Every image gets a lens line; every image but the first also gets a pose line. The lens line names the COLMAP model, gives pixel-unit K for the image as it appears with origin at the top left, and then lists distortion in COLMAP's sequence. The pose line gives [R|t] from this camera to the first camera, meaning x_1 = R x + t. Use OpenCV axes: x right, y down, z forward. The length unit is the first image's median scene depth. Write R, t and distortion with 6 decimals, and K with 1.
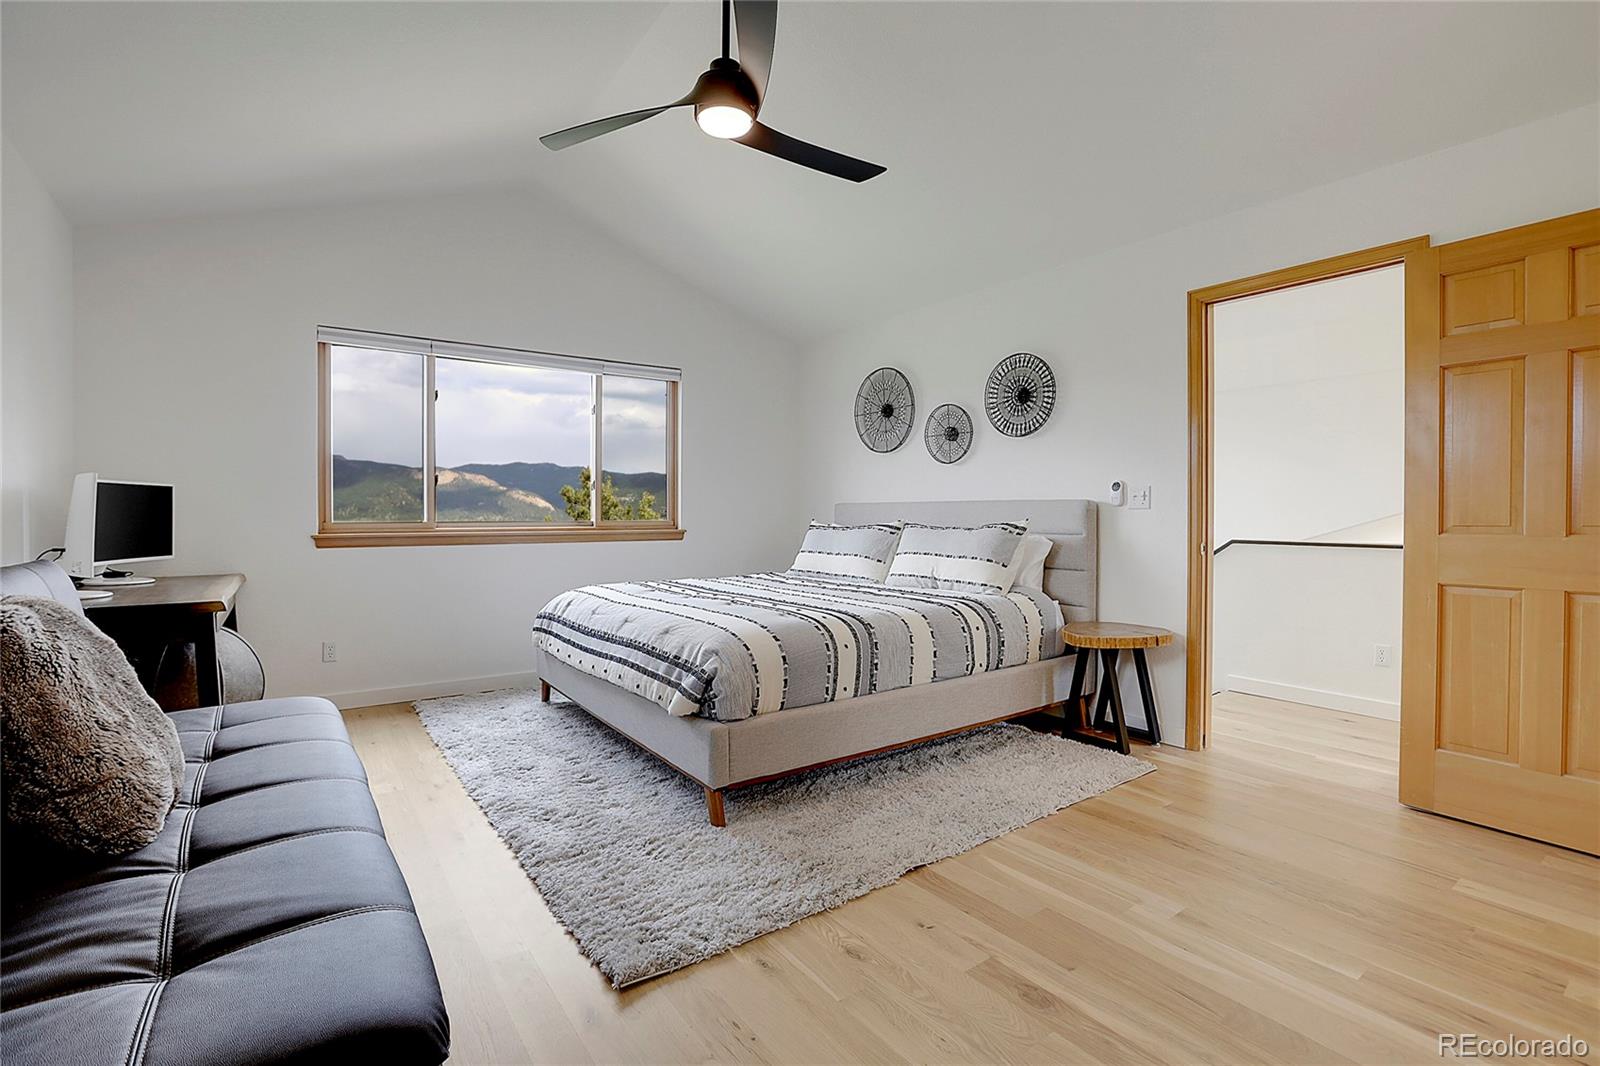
lens RADIAL K [[747.7, 0, 806.3], [0, 747.7, 523.4], [0, 0, 1]] dist [-0.030958, 0.018068]
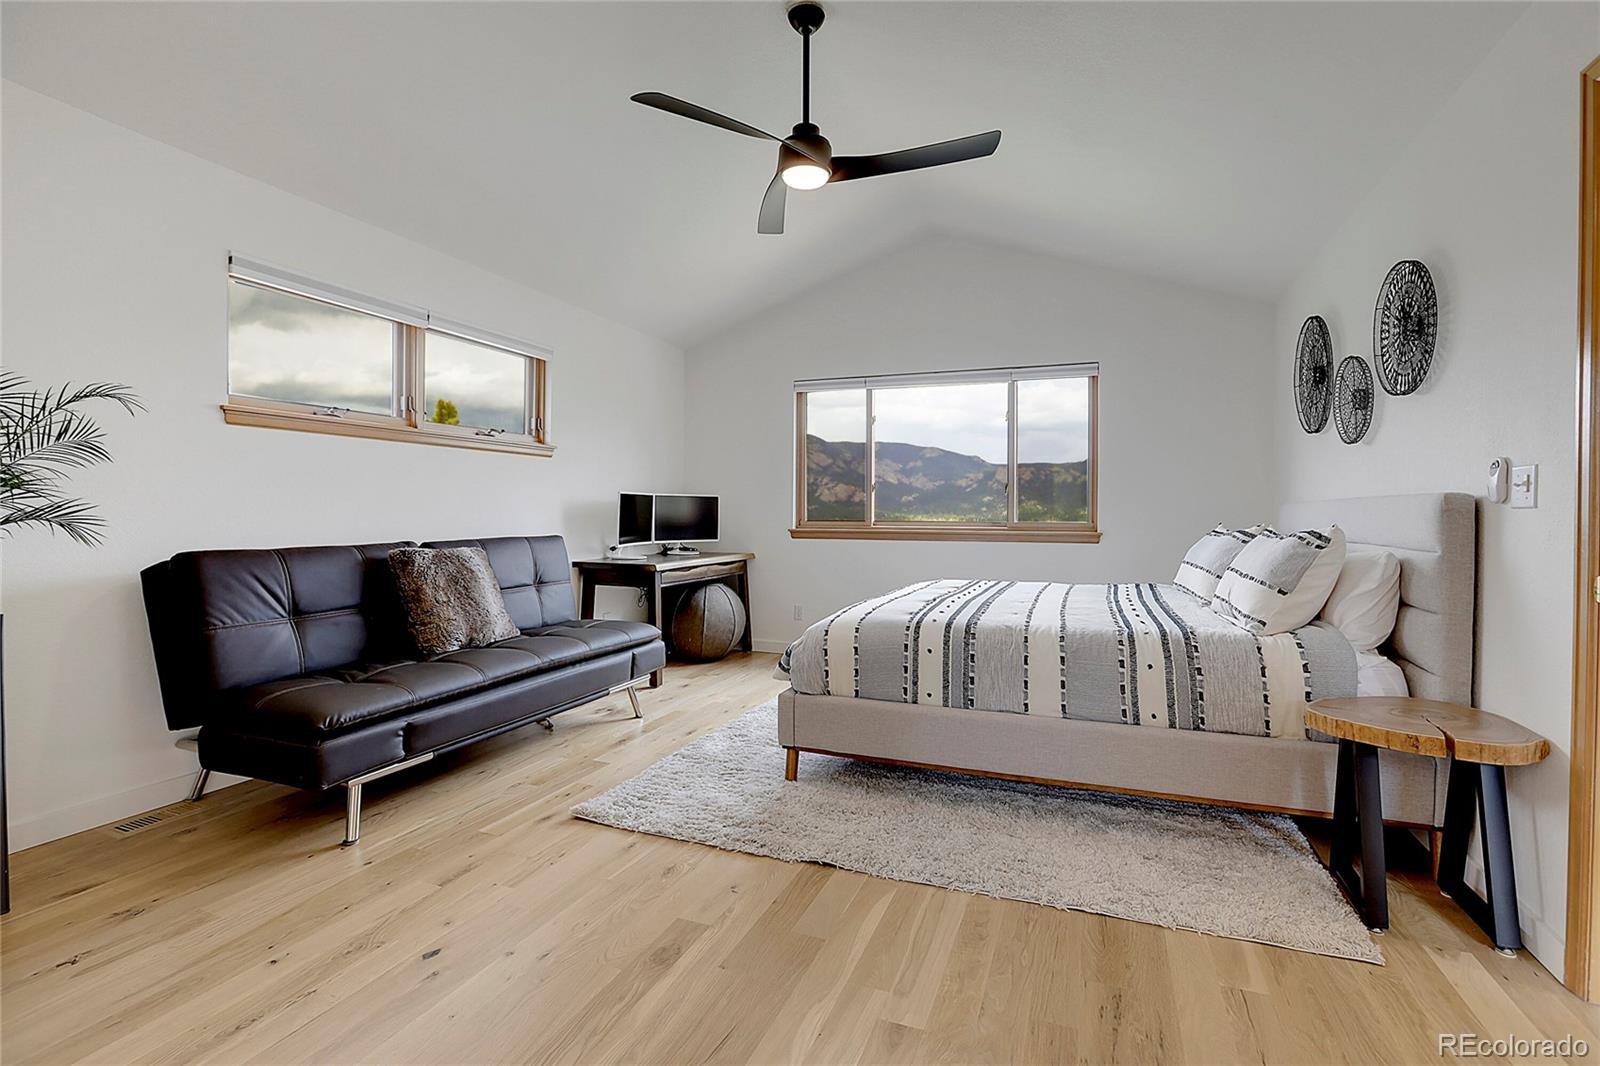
lens RADIAL K [[747.7, 0, 806.3], [0, 747.7, 523.4], [0, 0, 1]] dist [-0.030958, 0.018068]
pose [[0.525011, 0.012911, -0.850997, 0.739039], [-0.016568, 0.999850, 0.004949, -0.002930], [0.850934, 0.011501, 0.525147, 0.329251]]
